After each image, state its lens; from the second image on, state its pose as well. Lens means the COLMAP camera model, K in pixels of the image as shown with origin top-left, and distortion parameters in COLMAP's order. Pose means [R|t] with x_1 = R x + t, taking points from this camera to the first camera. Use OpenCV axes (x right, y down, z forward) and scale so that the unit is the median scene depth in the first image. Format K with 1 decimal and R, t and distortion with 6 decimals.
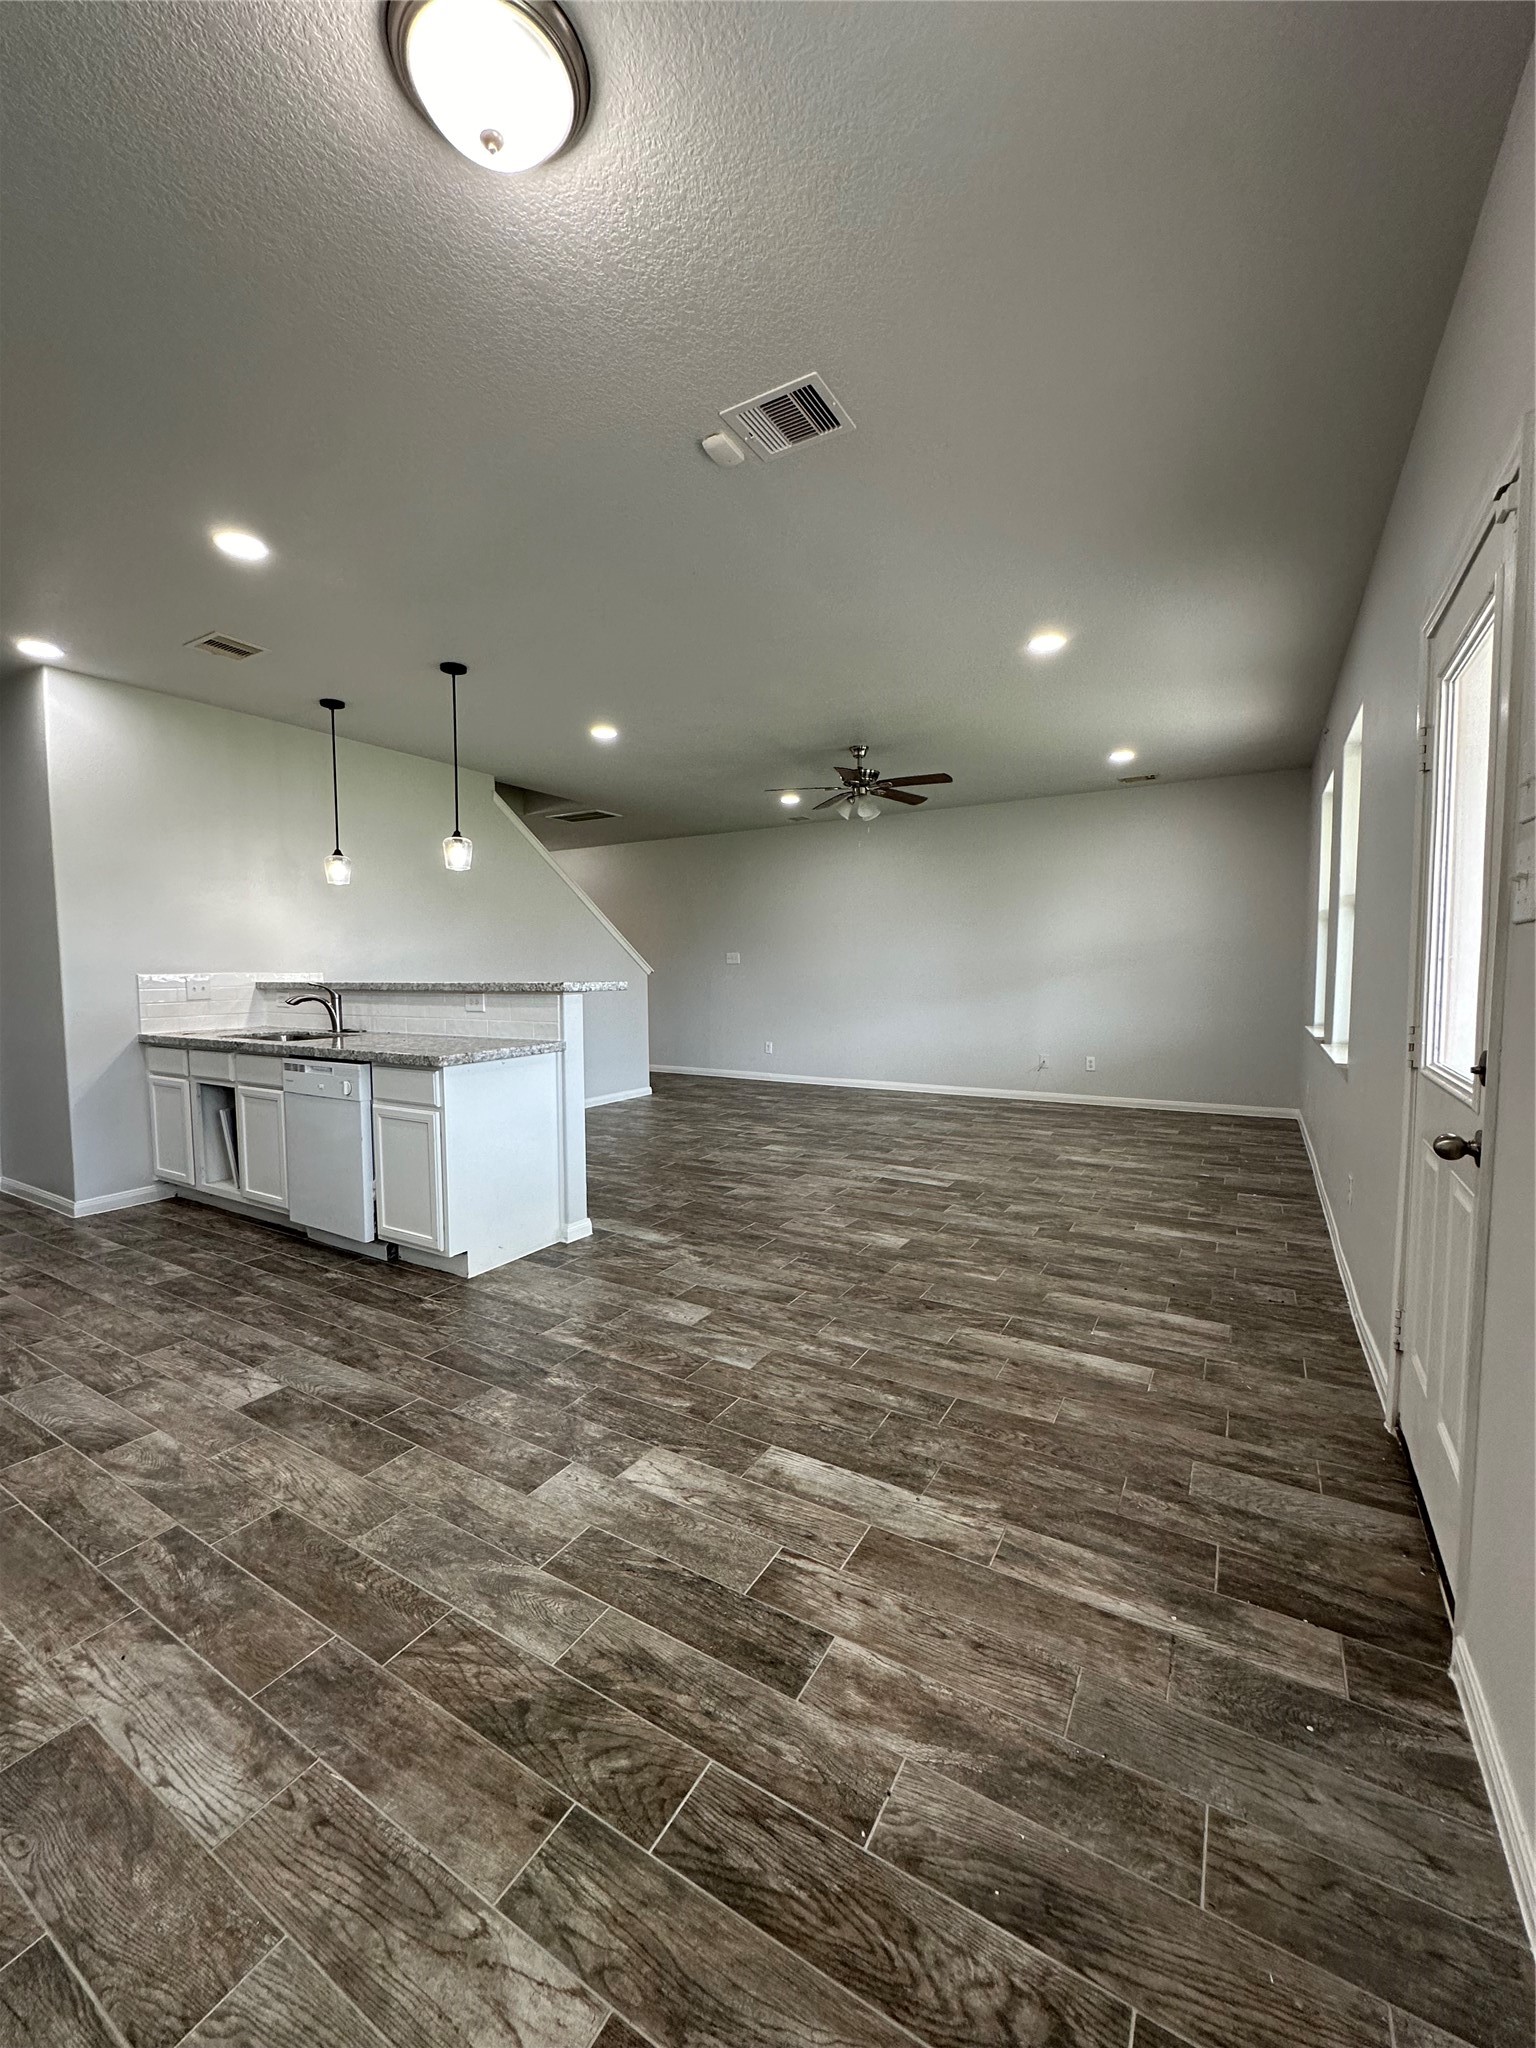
lens RADIAL K [[816.9, 0, 766.5], [0, 816.9, 1021.7], [0, 0, 1]] dist [-0.007639, 0.001809]
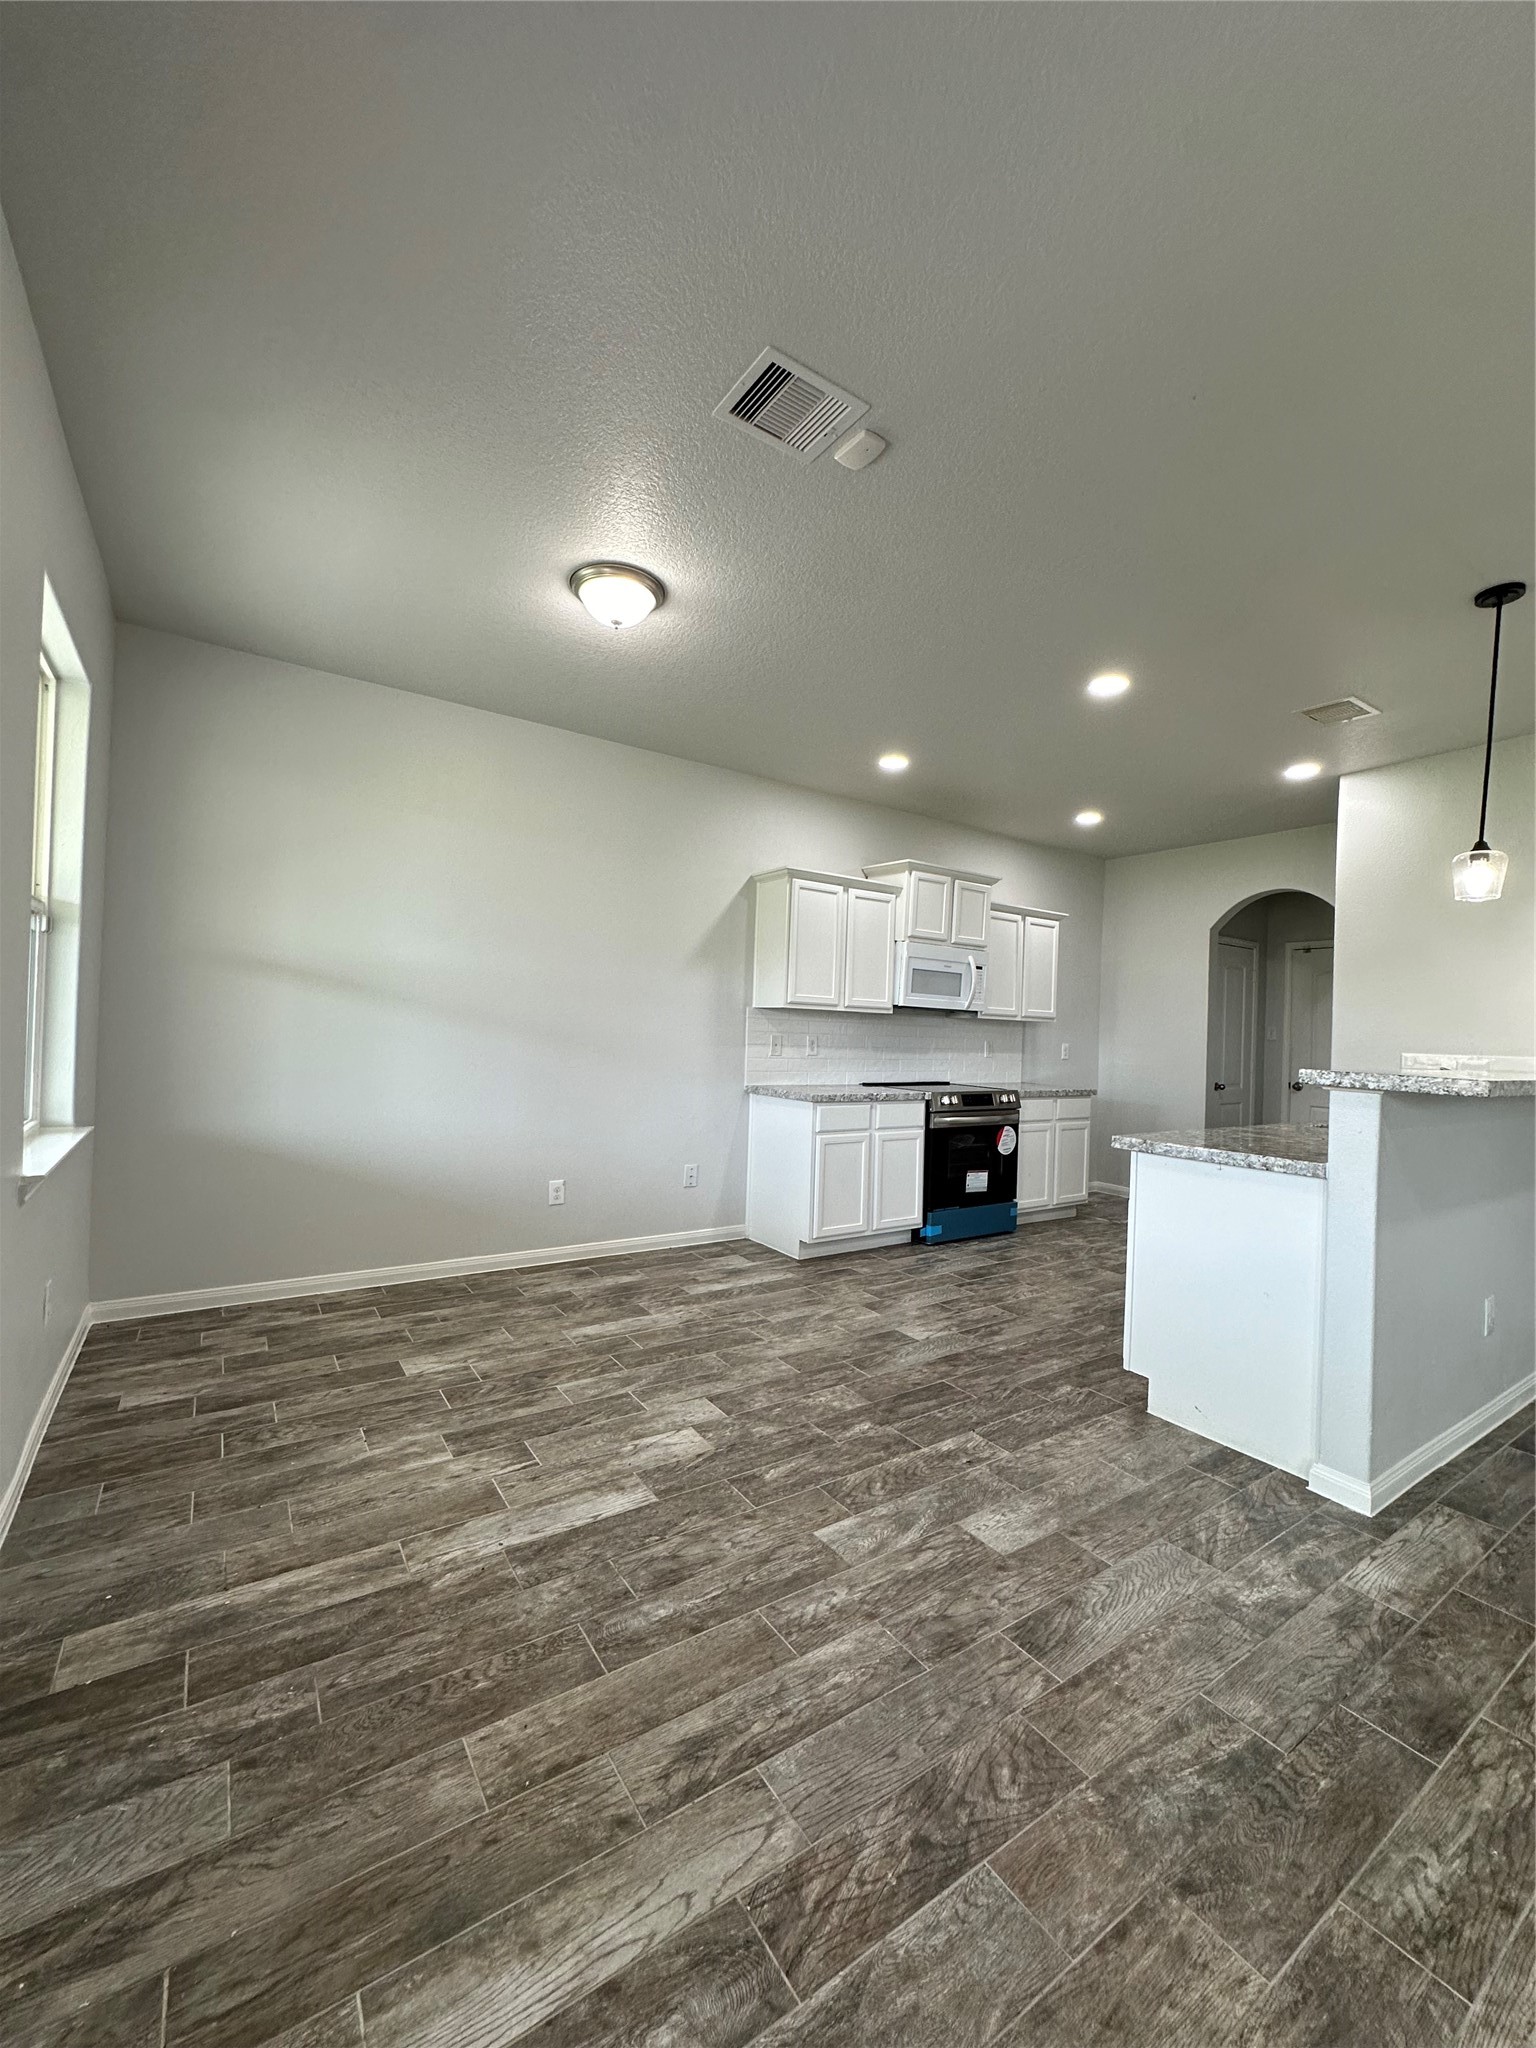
lens RADIAL K [[816.9, 0, 764.0], [0, 816.9, 1020.7], [0, 0, 1]] dist [-0.007639, 0.001809]
pose [[-0.431655, -0.016866, -0.901881, 0.634697], [-0.090856, 0.995553, 0.024868, -0.078290], [0.897451, 0.092676, -0.431268, 1.092375]]
